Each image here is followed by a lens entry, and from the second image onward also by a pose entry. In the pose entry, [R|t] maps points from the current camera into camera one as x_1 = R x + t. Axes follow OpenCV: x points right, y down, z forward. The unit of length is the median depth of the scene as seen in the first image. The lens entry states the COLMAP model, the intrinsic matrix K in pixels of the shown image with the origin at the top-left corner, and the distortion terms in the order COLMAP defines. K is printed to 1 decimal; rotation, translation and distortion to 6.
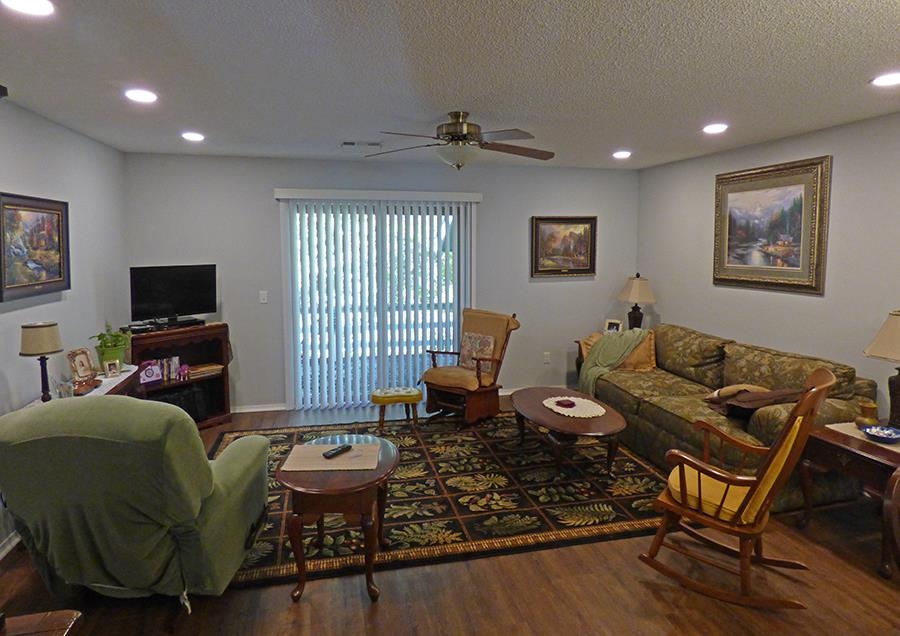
lens RADIAL K [[550.1, 0, 449.6], [0, 550.1, 295.4], [0, 0, 1]] dist [-0.010923, -0.001058]
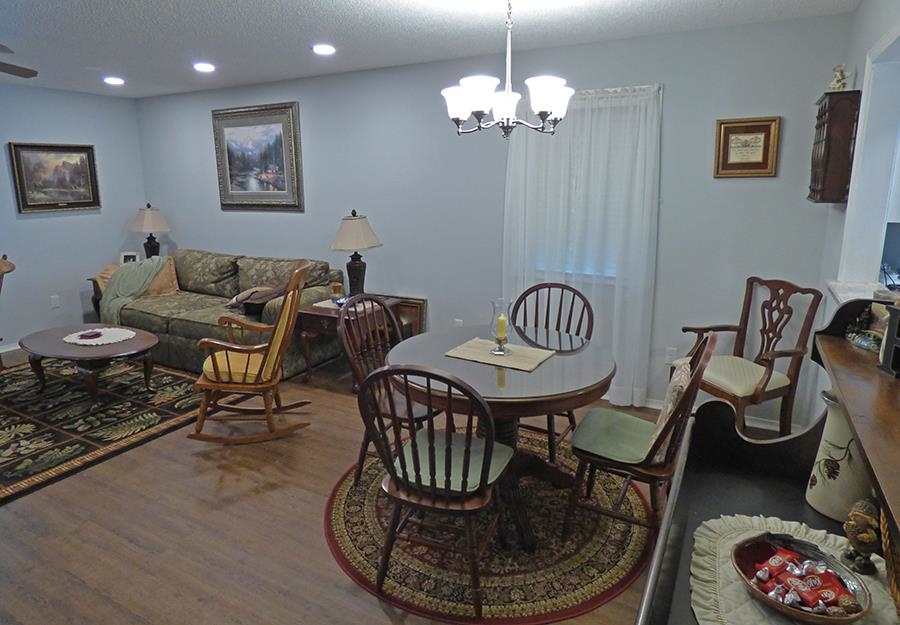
lens RADIAL K [[550.5, 0, 447.8], [0, 550.5, 284.0], [0, 0, 1]] dist [-0.008004, 0.000858]
pose [[0.673470, -0.143843, 0.725084, -0.057986], [0.077226, 0.989208, 0.124511, 0.031892], [-0.735169, -0.027859, 0.677311, -0.136298]]
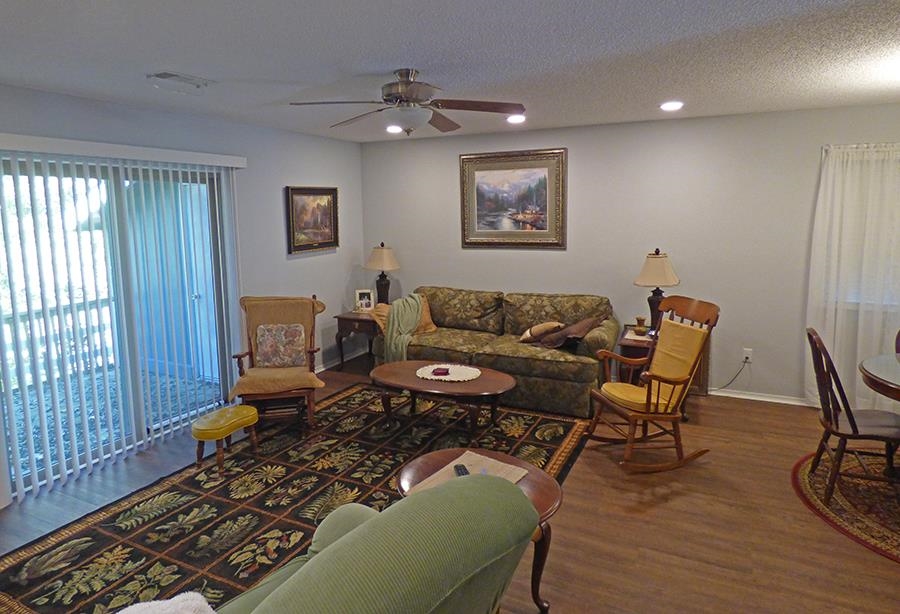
lens RADIAL K [[548.2, 0, 451.4], [0, 548.2, 274.3], [0, 0, 1]] dist [-0.004982, -0.000574]
pose [[0.635332, -0.101855, 0.765492, -0.535972], [0.088835, 0.994323, 0.058573, -0.042059], [-0.767112, 0.030789, 0.640773, 0.320854]]
